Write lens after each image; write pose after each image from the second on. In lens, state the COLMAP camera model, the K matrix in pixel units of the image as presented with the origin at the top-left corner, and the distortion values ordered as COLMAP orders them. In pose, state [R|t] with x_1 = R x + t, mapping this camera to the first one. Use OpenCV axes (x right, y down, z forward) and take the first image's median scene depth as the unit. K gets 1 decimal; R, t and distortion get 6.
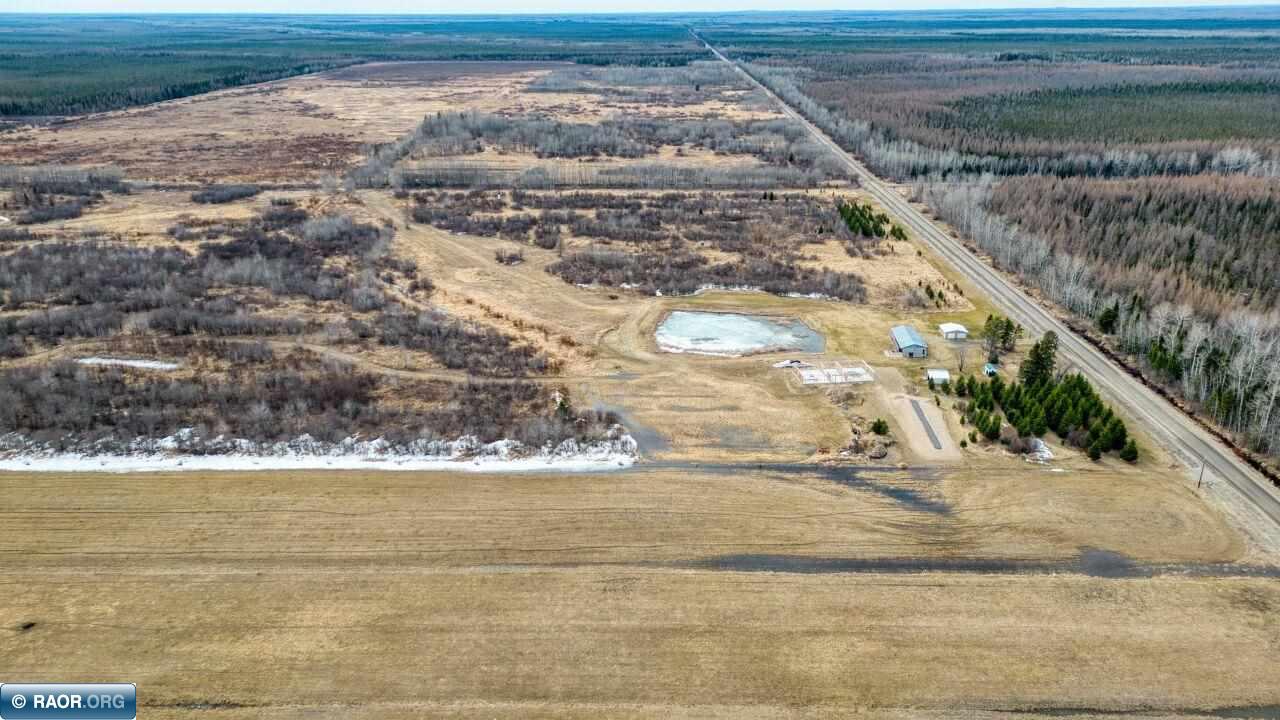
lens RADIAL K [[883.4, 0, 640.0], [0, 883.4, 360.0], [0, 0, 1]] dist [0.081348, -0.079375]
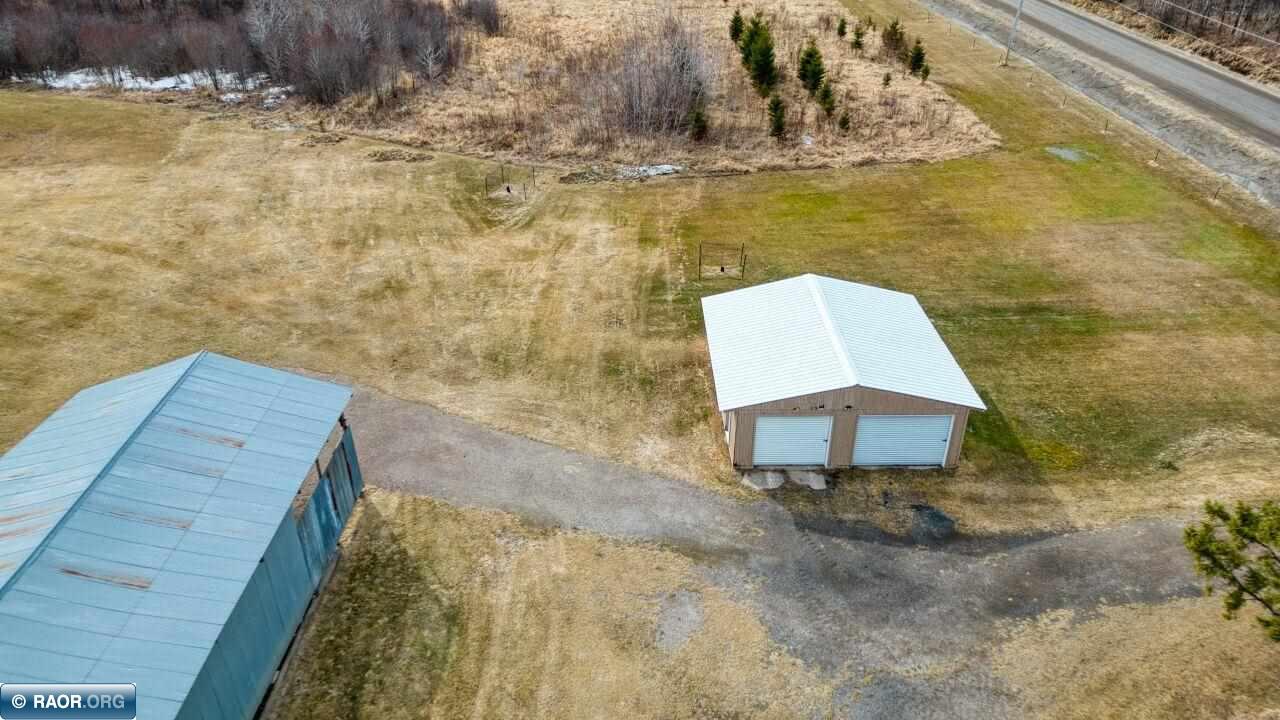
lens RADIAL K [[883.4, 0, 640.0], [0, 883.4, 360.0], [0, 0, 1]] dist [0.081348, -0.079375]
pose [[0.998484, -0.025341, 0.048858, 0.295435], [0.016945, 0.986120, 0.165169, -0.044931], [-0.052365, -0.164090, 0.985054, 0.819105]]
